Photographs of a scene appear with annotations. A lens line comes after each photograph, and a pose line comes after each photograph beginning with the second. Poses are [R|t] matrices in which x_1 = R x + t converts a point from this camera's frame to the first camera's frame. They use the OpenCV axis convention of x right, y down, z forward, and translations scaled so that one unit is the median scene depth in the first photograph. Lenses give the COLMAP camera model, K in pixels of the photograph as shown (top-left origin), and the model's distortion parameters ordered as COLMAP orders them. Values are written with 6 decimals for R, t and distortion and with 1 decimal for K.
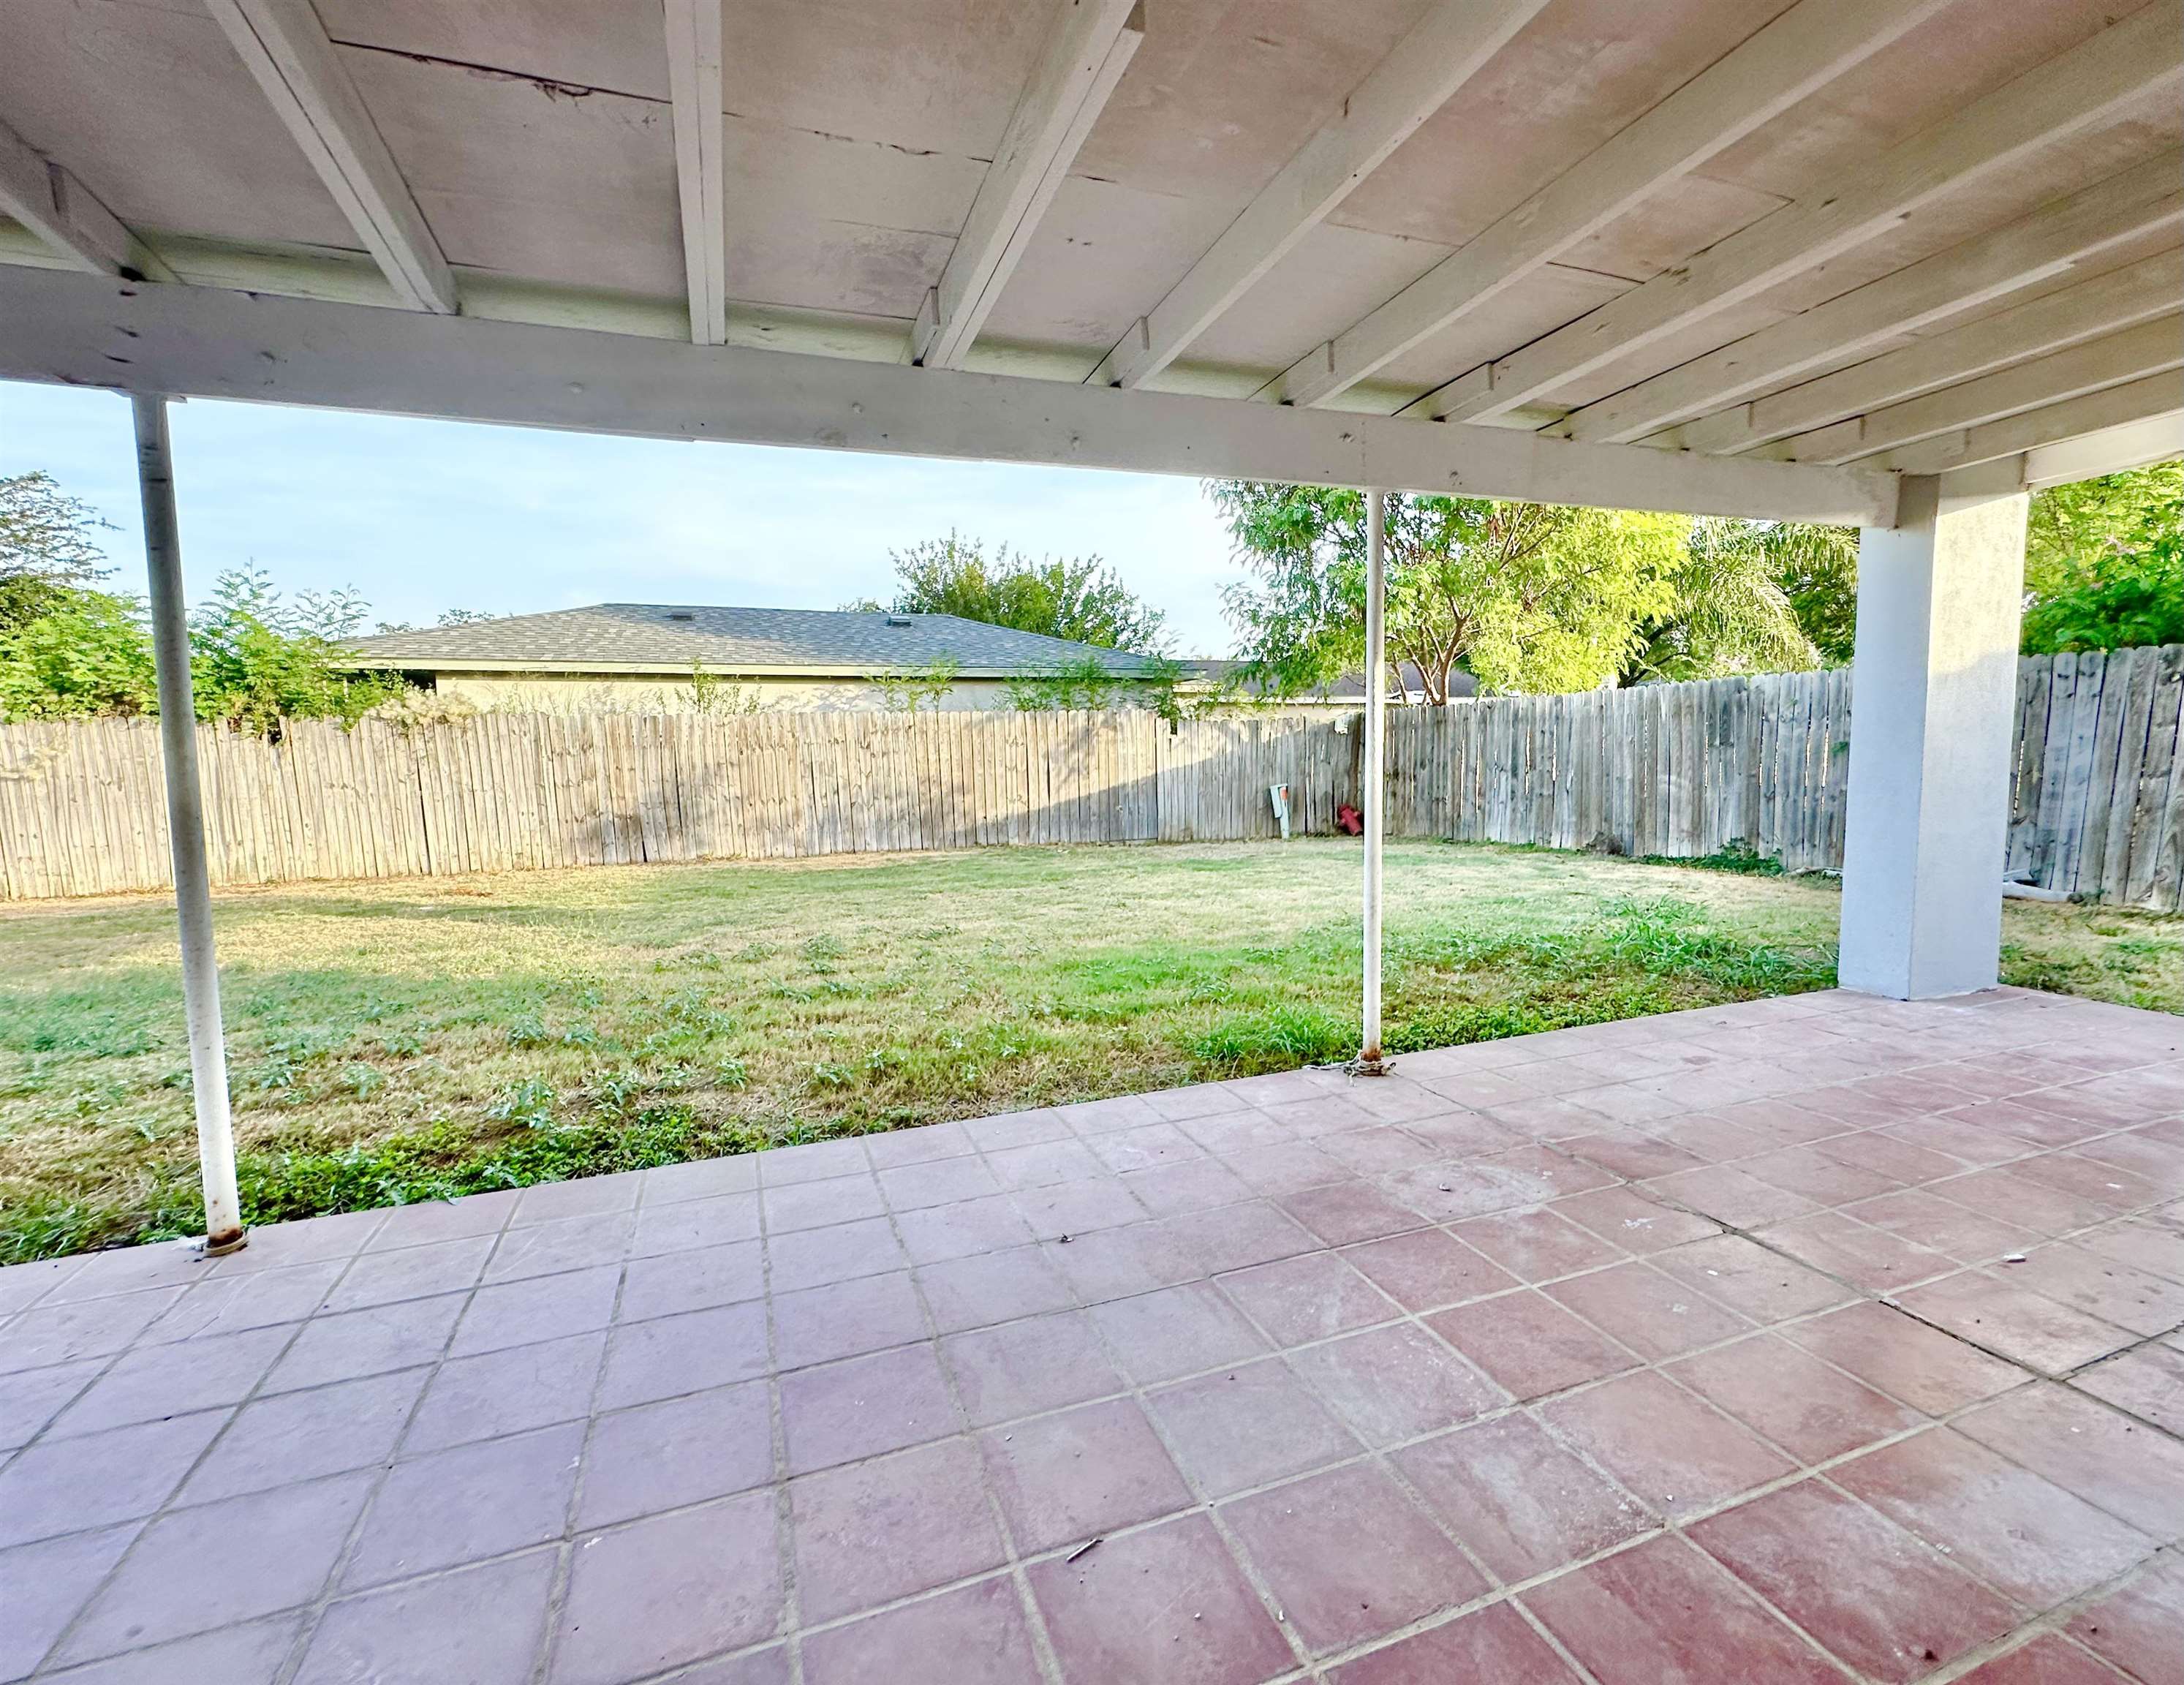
lens RADIAL K [[972.1, 0, 1092.0], [0, 972.1, 842.5], [0, 0, 1]] dist [-0.005643, 0.003283]
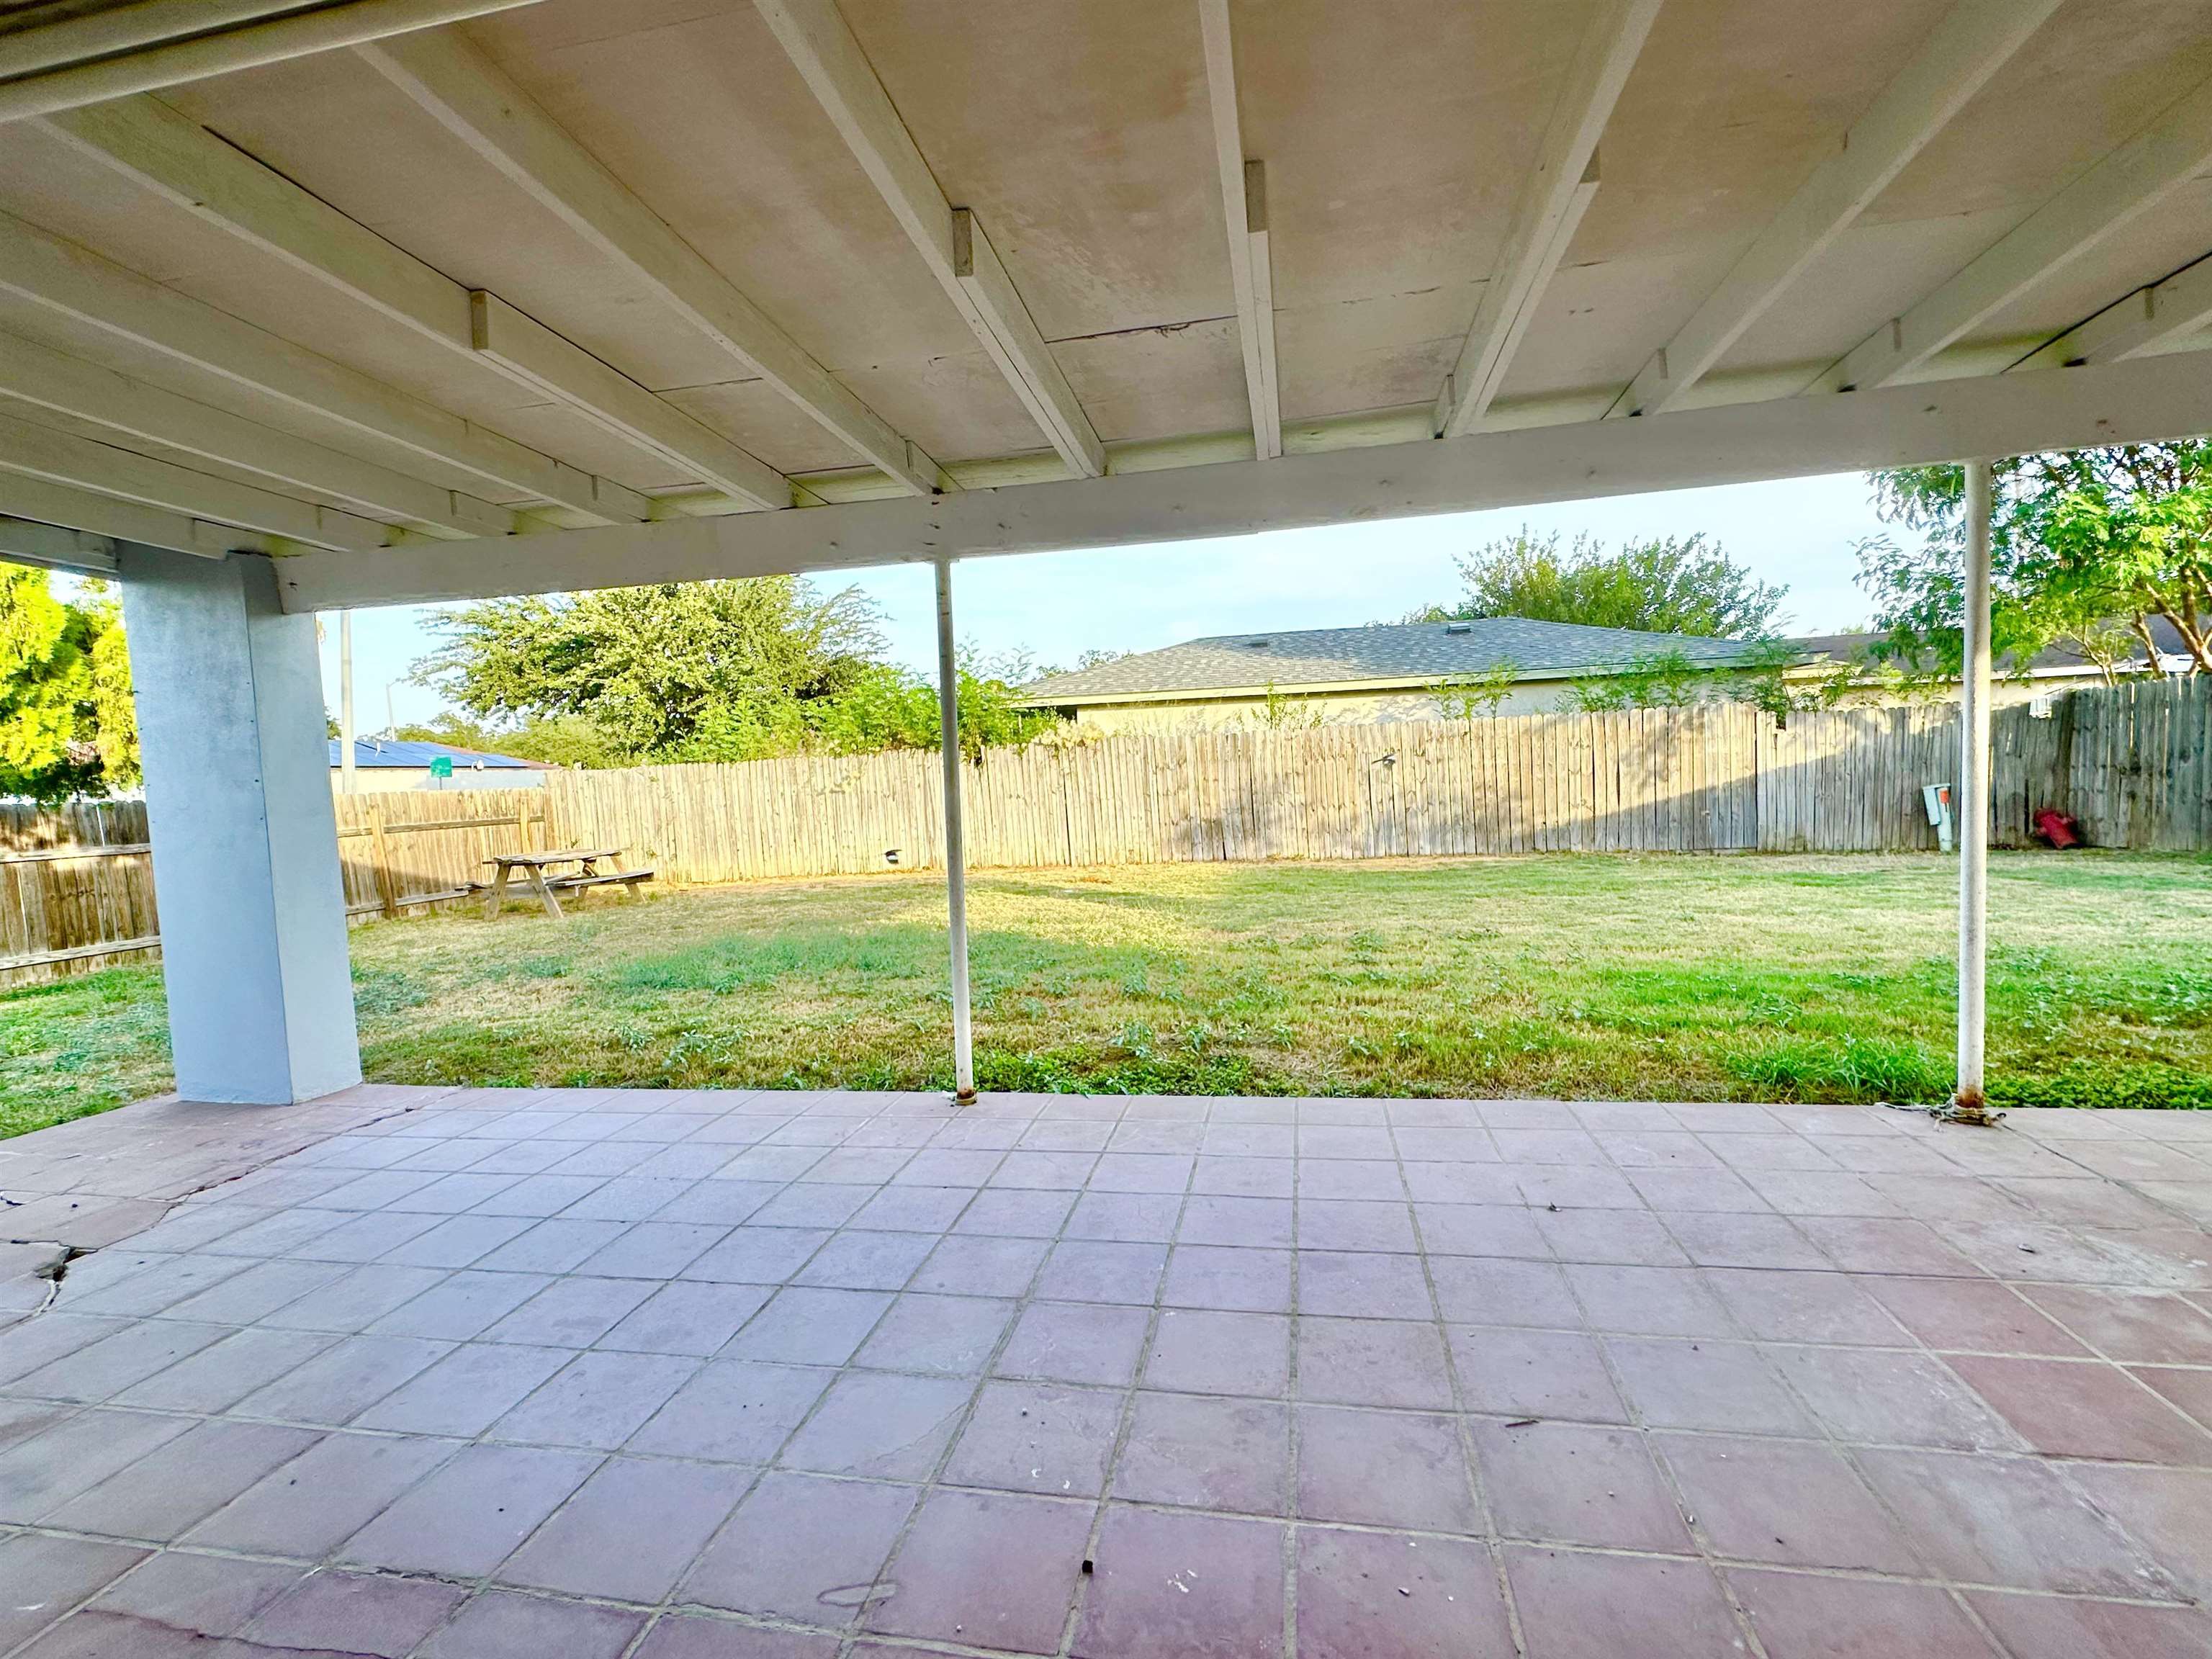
lens RADIAL K [[1025.4, 0, 1106.0], [0, 1025.4, 880.8], [0, 0, 1]] dist [-0.000946, -0.000350]
pose [[0.850043, 0.036282, -0.525462, 0.099312], [-0.017657, 0.999027, 0.040415, -0.002740], [0.526417, -0.025076, 0.849857, -0.181470]]
